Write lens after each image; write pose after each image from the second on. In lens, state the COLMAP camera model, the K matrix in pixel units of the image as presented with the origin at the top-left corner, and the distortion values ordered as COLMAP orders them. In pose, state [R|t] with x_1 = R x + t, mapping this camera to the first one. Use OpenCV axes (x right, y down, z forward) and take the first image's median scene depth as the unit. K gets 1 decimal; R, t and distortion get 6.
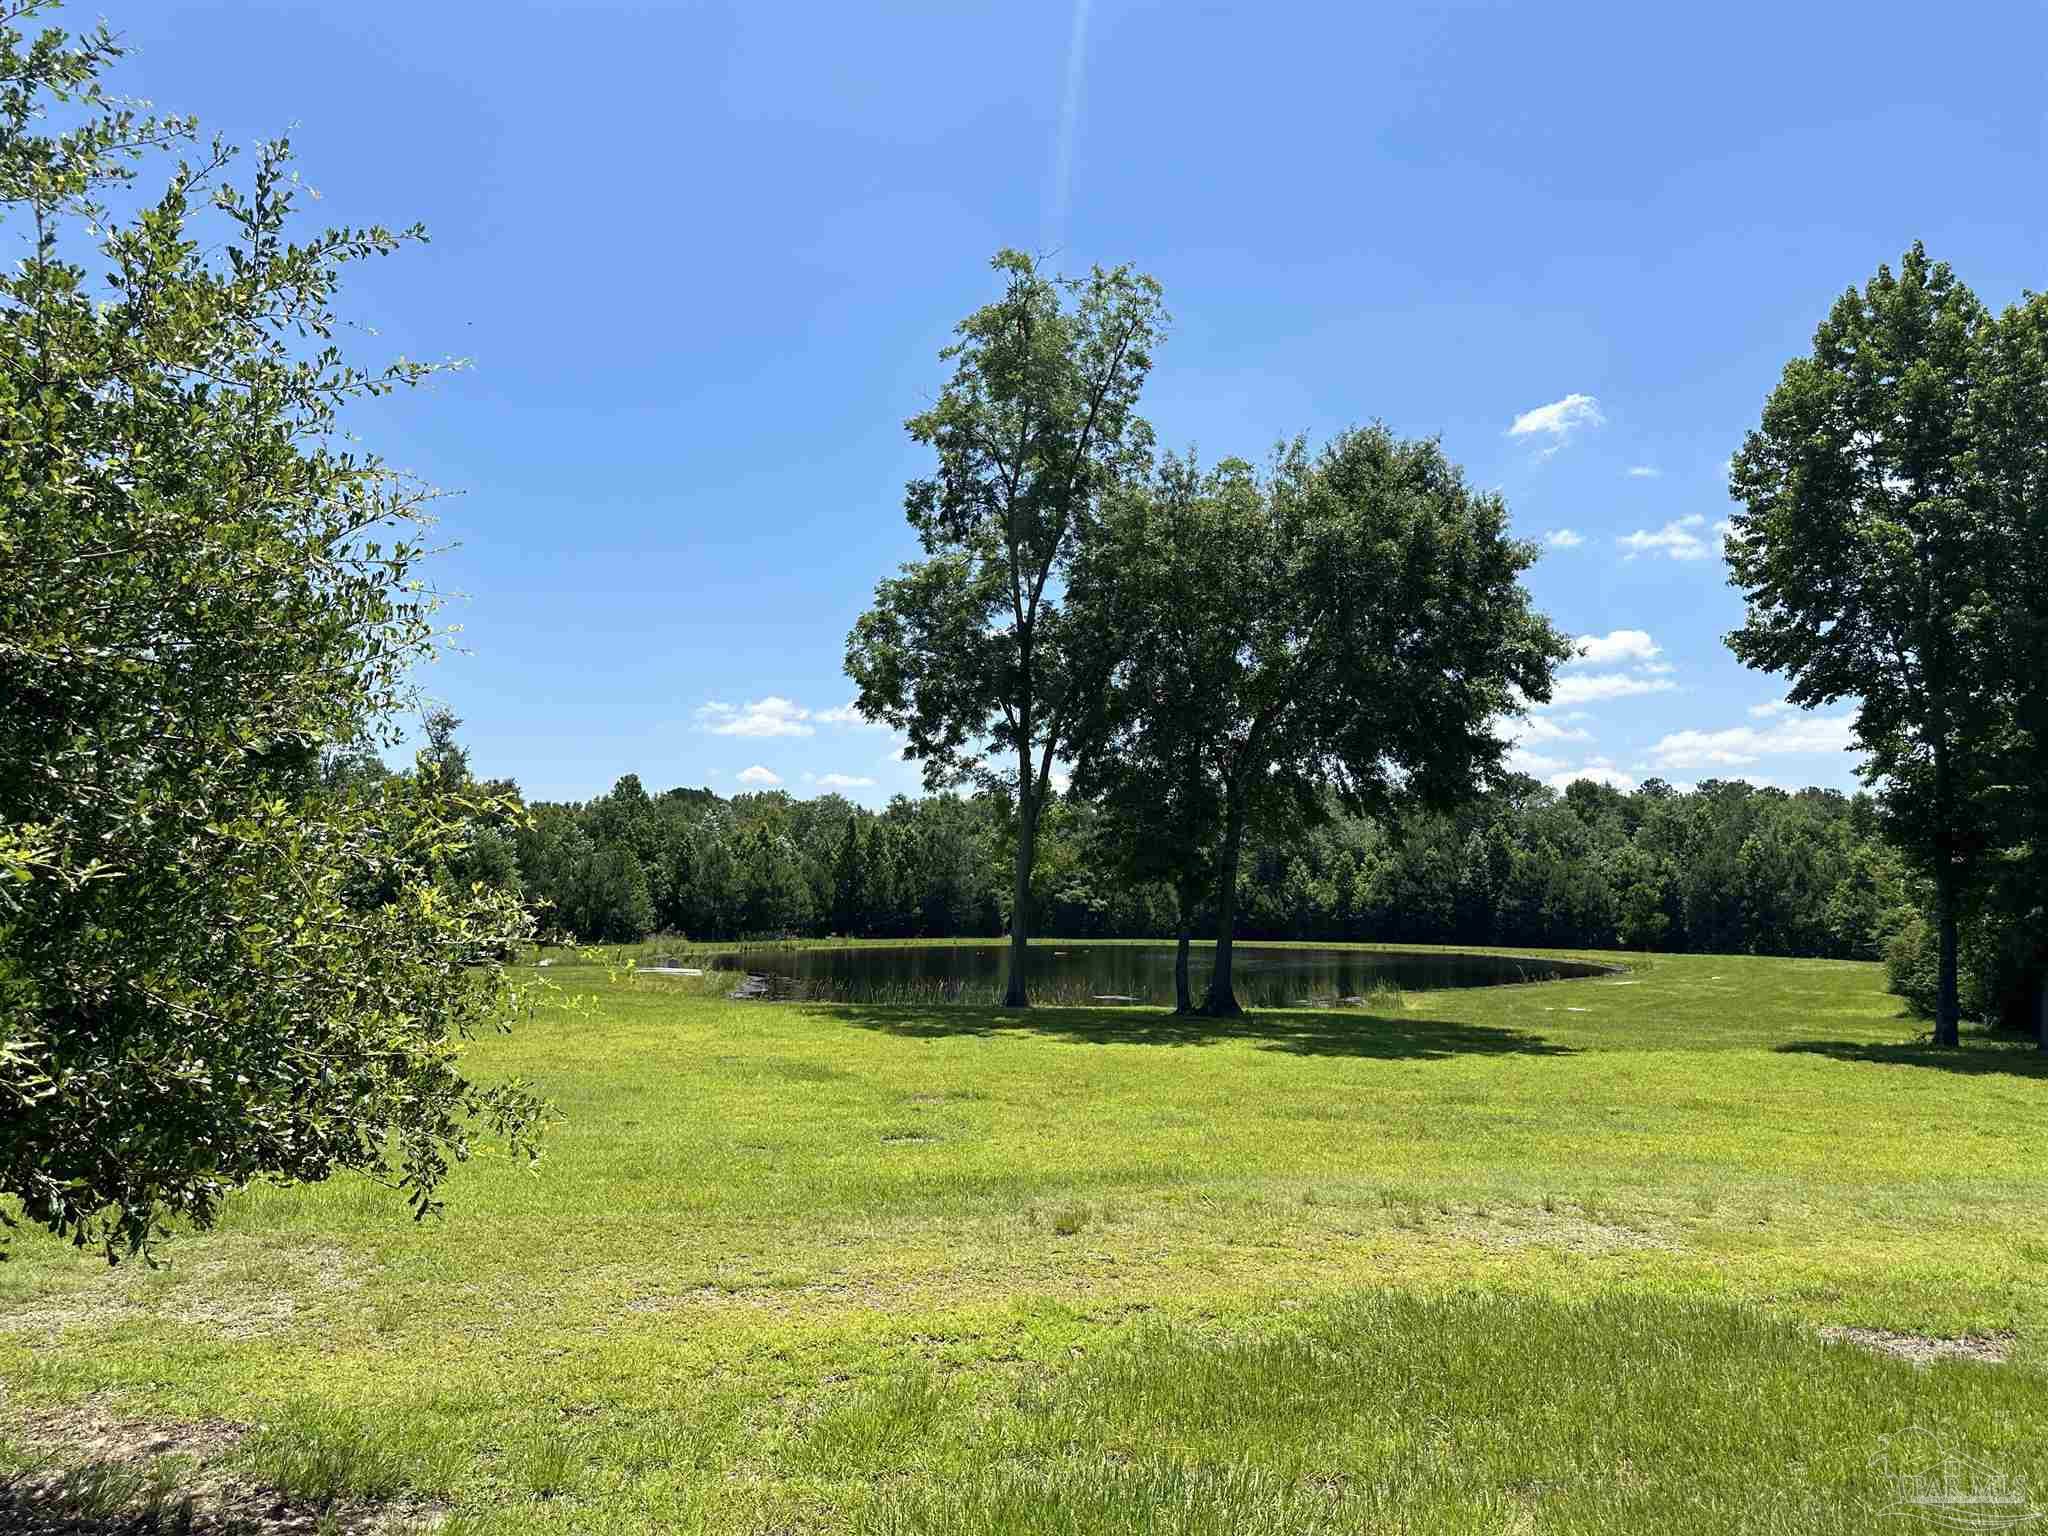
lens RADIAL K [[1411.5, 0, 974.3], [0, 1411.5, 765.6], [0, 0, 1]] dist [0.166229, -0.347981]
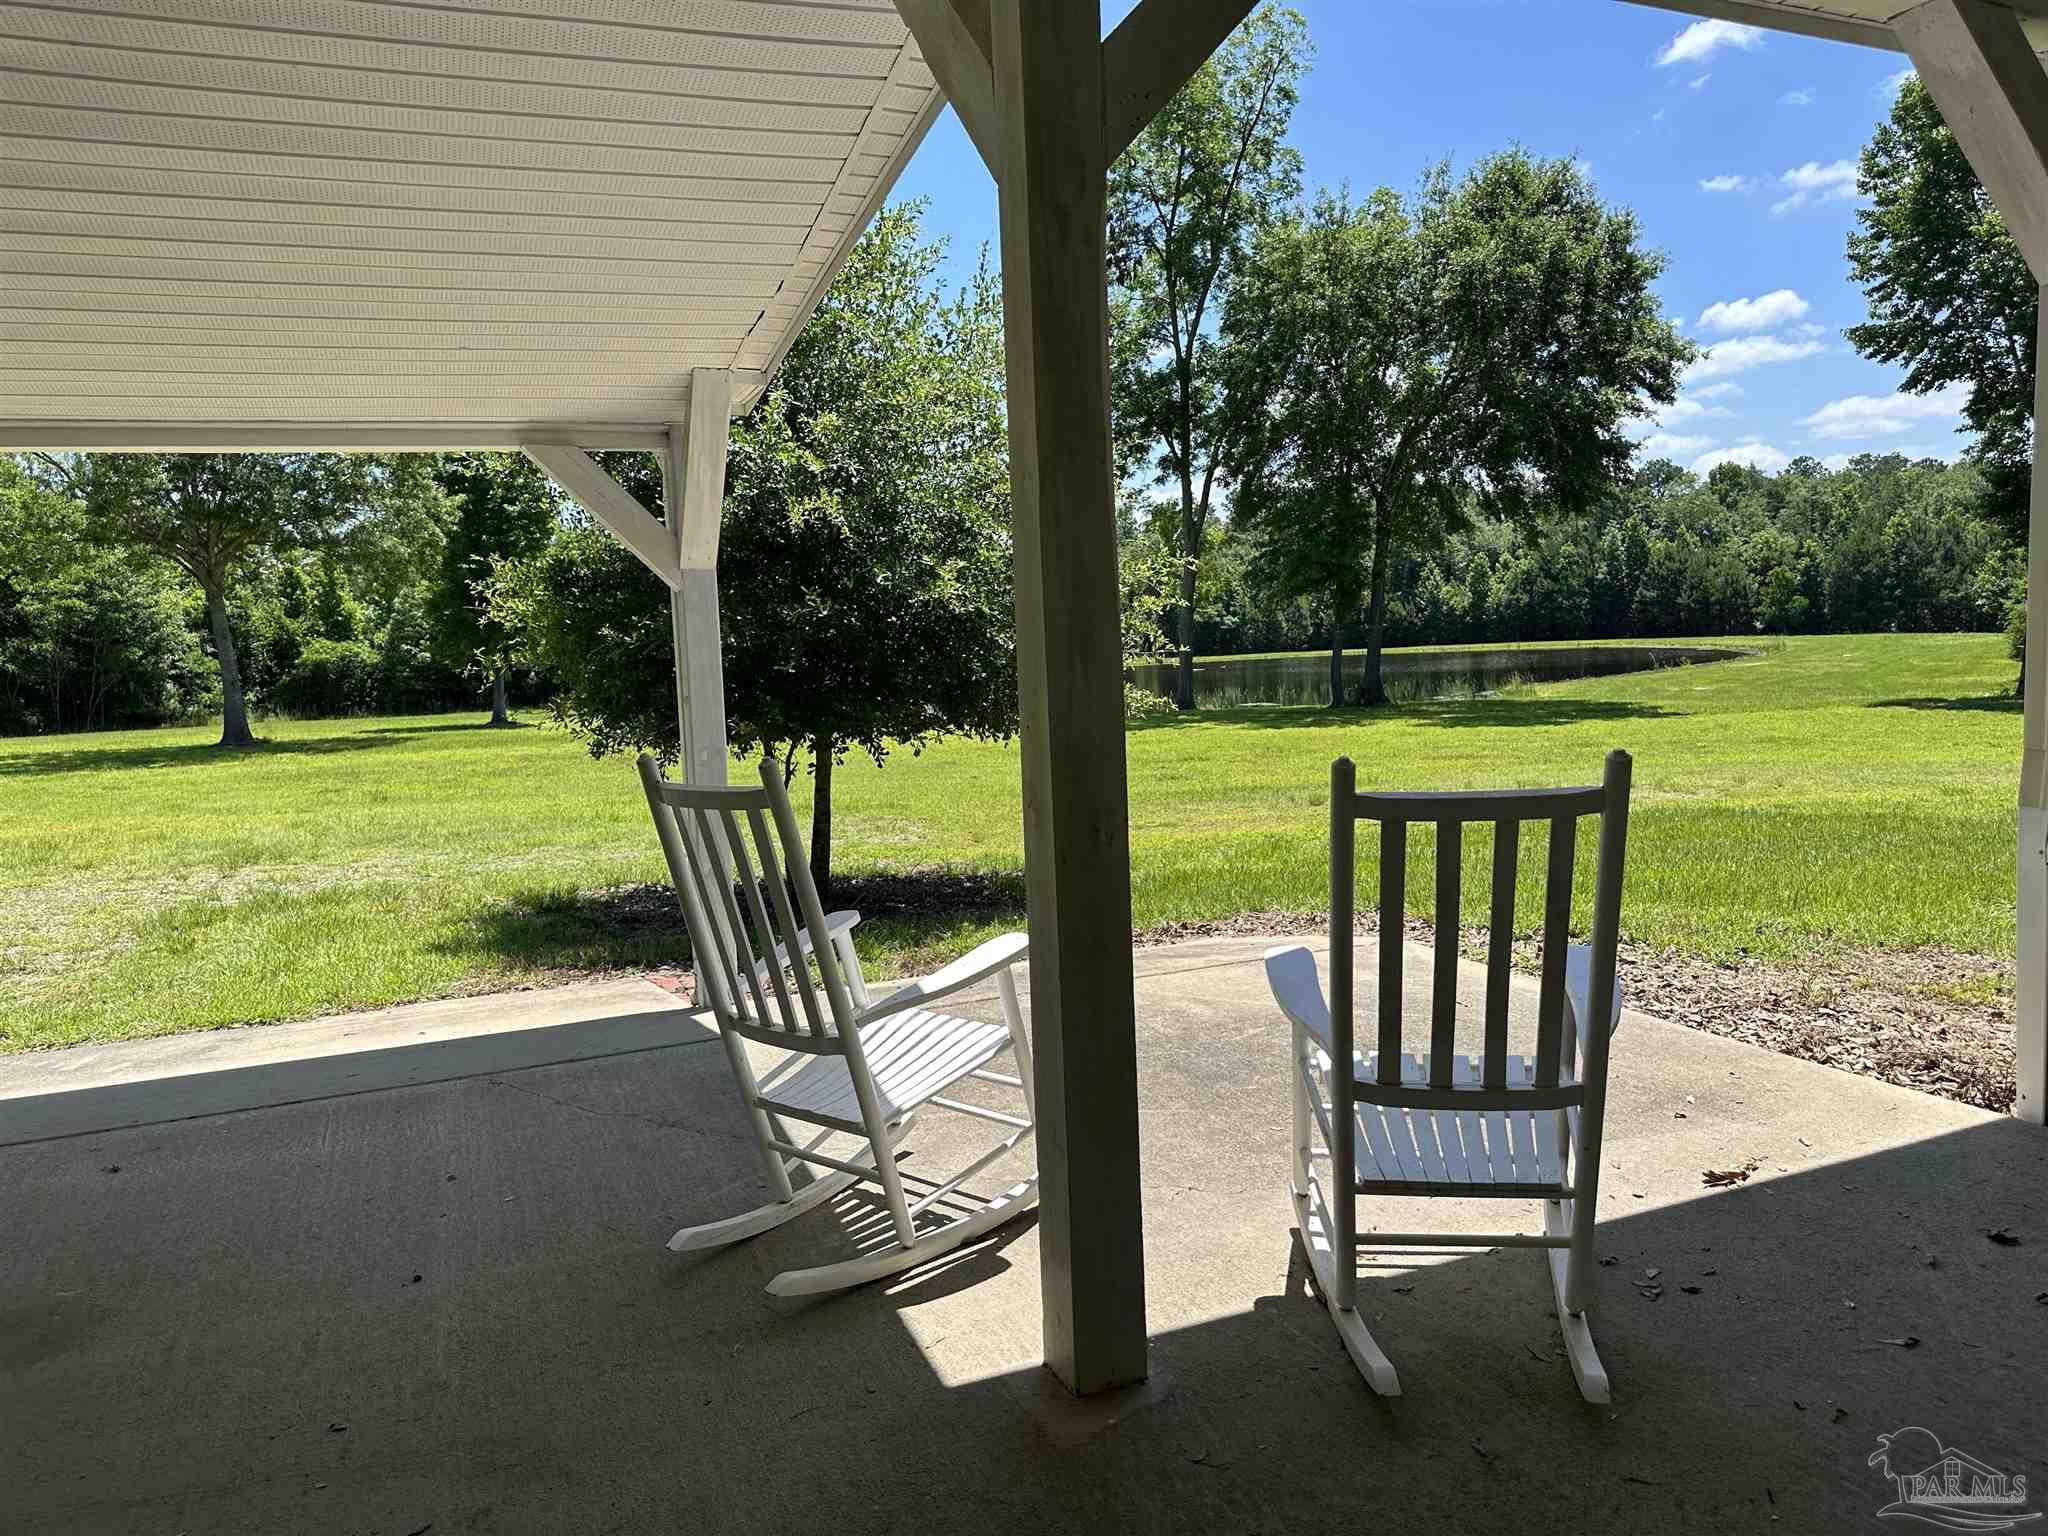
lens RADIAL K [[1415.0, 0, 1024.0], [0, 1415.0, 768.0], [0, 0, 1]] dist [0.079849, -0.107788]
pose [[0.997116, -0.047844, -0.058911, -0.036597], [0.058299, 0.979862, 0.190977, -0.009165], [0.048588, -0.193860, 0.979825, -0.128418]]
